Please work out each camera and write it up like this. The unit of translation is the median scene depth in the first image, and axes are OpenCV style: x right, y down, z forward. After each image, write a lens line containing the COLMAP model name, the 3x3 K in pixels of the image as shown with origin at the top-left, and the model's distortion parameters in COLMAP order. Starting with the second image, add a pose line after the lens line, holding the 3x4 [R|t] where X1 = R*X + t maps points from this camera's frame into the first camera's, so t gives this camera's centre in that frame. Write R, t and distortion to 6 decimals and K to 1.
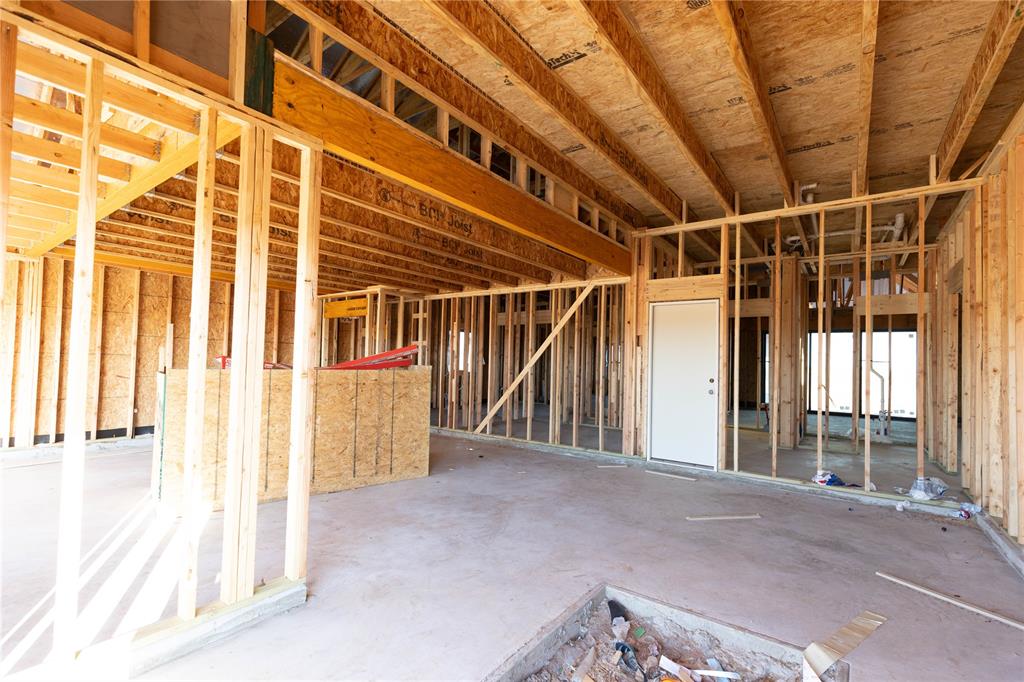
lens RADIAL K [[469.0, 0, 513.8], [0, 469.0, 345.6], [0, 0, 1]] dist [0.016678, 0.000417]
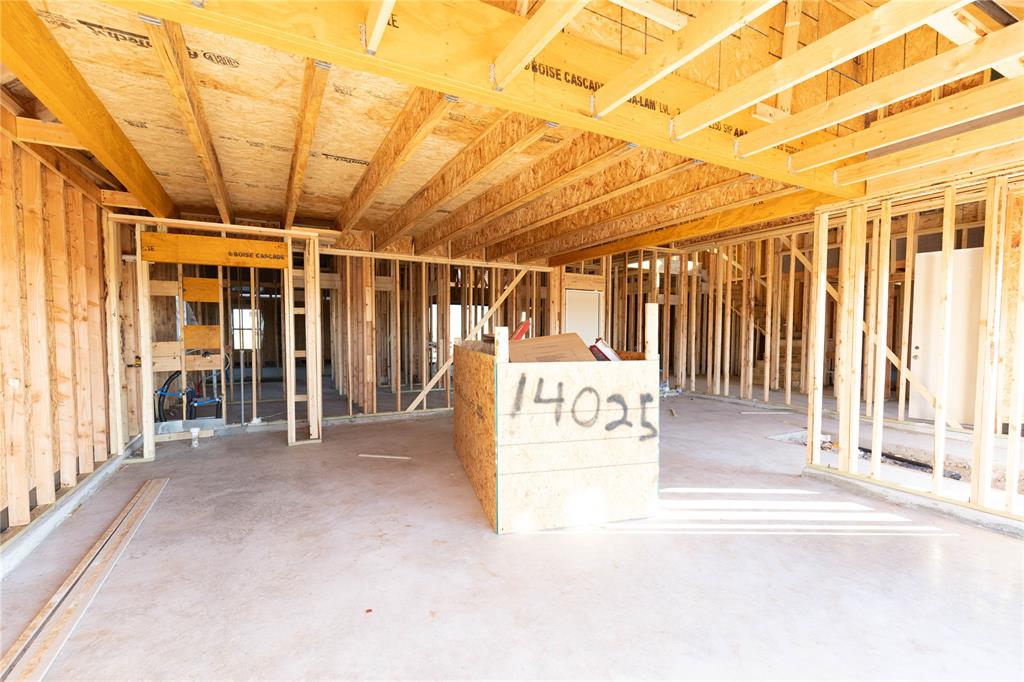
lens RADIAL K [[469.0, 0, 516.3], [0, 469.0, 347.4], [0, 0, 1]] dist [0.016678, 0.000417]
pose [[0.402152, -0.054877, 0.913927, -0.936908], [-0.027729, 0.997014, 0.072067, -0.013367], [-0.915153, -0.054324, 0.399429, 0.501294]]
